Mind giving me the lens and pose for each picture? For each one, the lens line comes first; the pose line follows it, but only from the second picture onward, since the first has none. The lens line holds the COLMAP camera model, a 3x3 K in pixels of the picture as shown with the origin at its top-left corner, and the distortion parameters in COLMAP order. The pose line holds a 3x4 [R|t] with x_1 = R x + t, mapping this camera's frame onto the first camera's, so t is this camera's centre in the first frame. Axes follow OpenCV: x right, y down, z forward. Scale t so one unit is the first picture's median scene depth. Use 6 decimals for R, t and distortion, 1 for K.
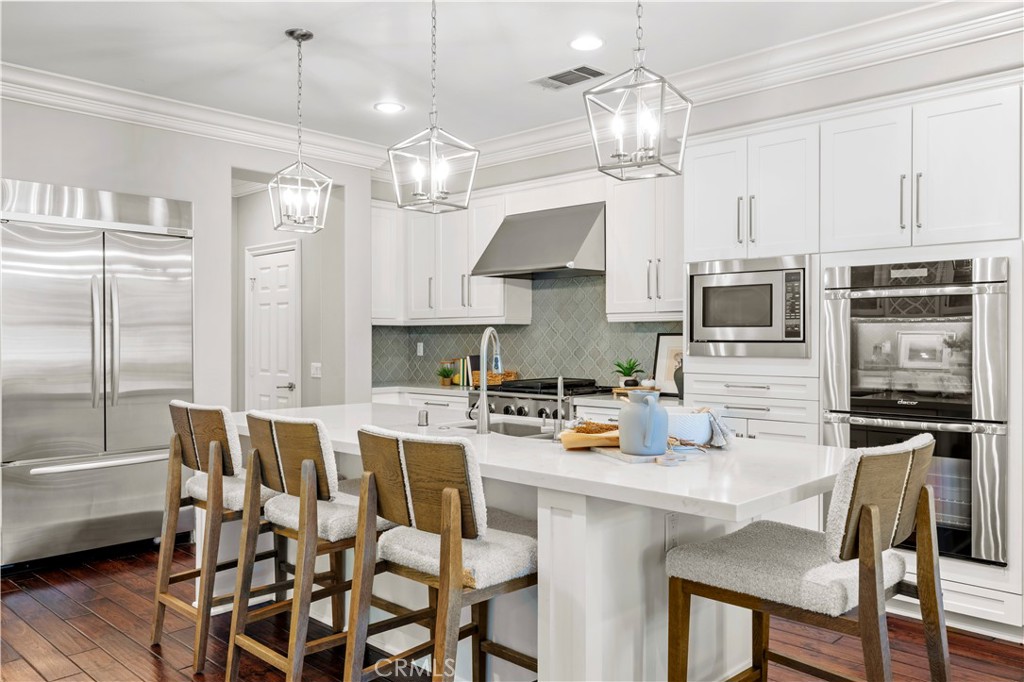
lens RADIAL K [[786.5, 0, 510.1], [0, 786.5, 338.1], [0, 0, 1]] dist [-0.009014, -0.001725]
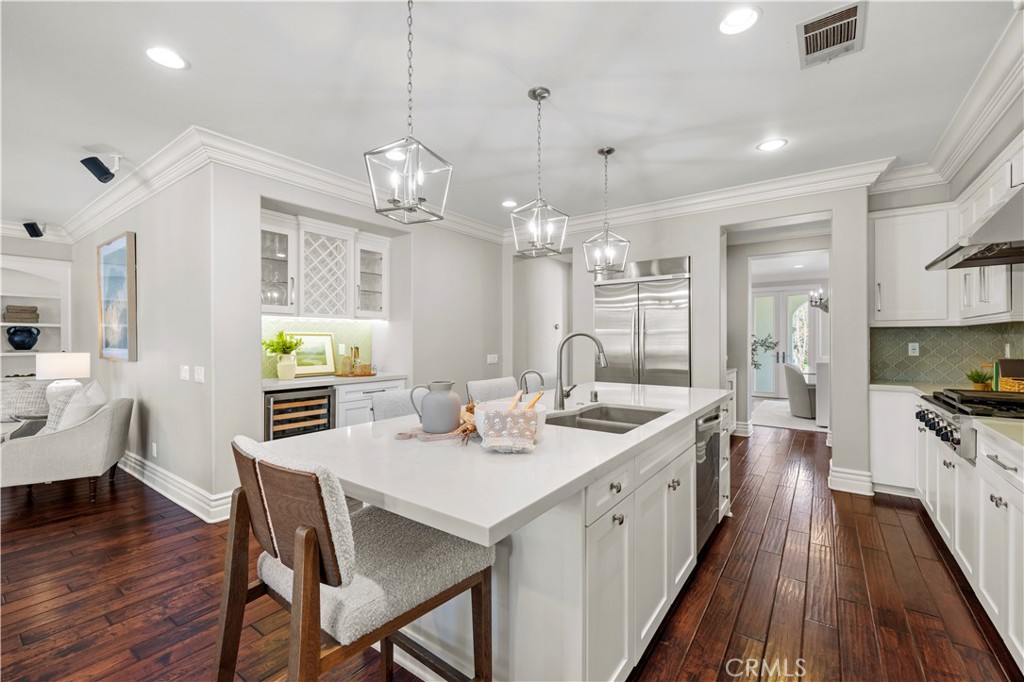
lens RADIAL K [[432.8, 0, 510.4], [0, 432.8, 343.0], [0, 0, 1]] dist [-0.001220, -0.000039]
pose [[0.135187, 0.003769, -0.990813, 0.472953], [0.006948, 0.999965, 0.004752, -0.001303], [0.990796, -0.007526, 0.135156, 0.556065]]
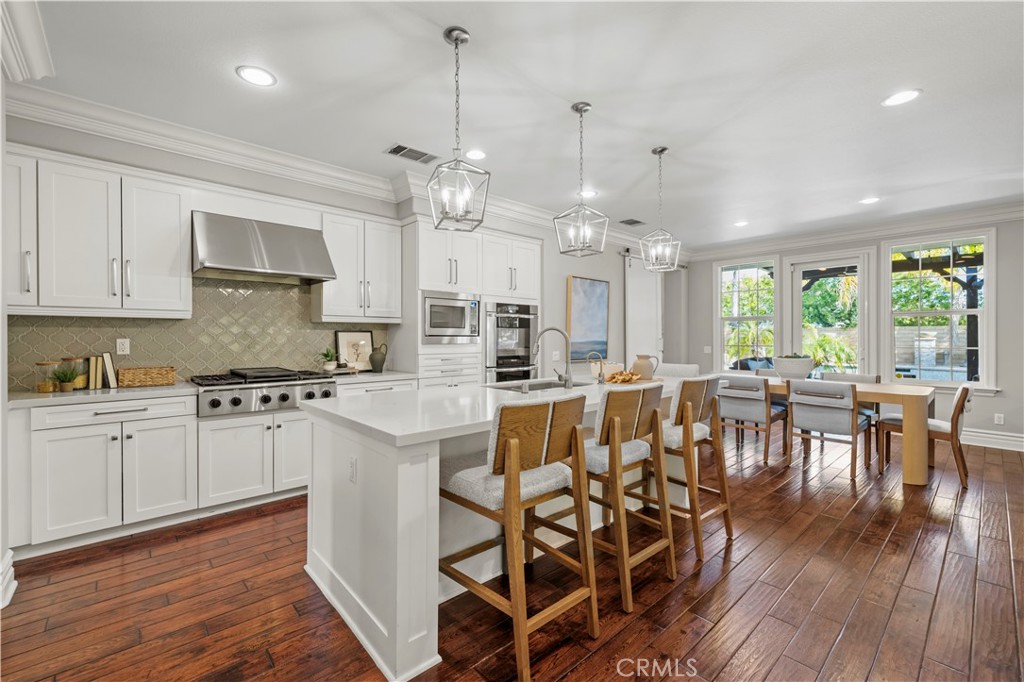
lens RADIAL K [[432.8, 0, 510.3], [0, 432.8, 339.4], [0, 0, 1]] dist [-0.001220, -0.000039]
pose [[0.075410, -0.007094, 0.997127, -0.671807], [-0.000441, 0.999974, 0.007147, 0.004874], [-0.997153, -0.000978, 0.075405, 0.717269]]
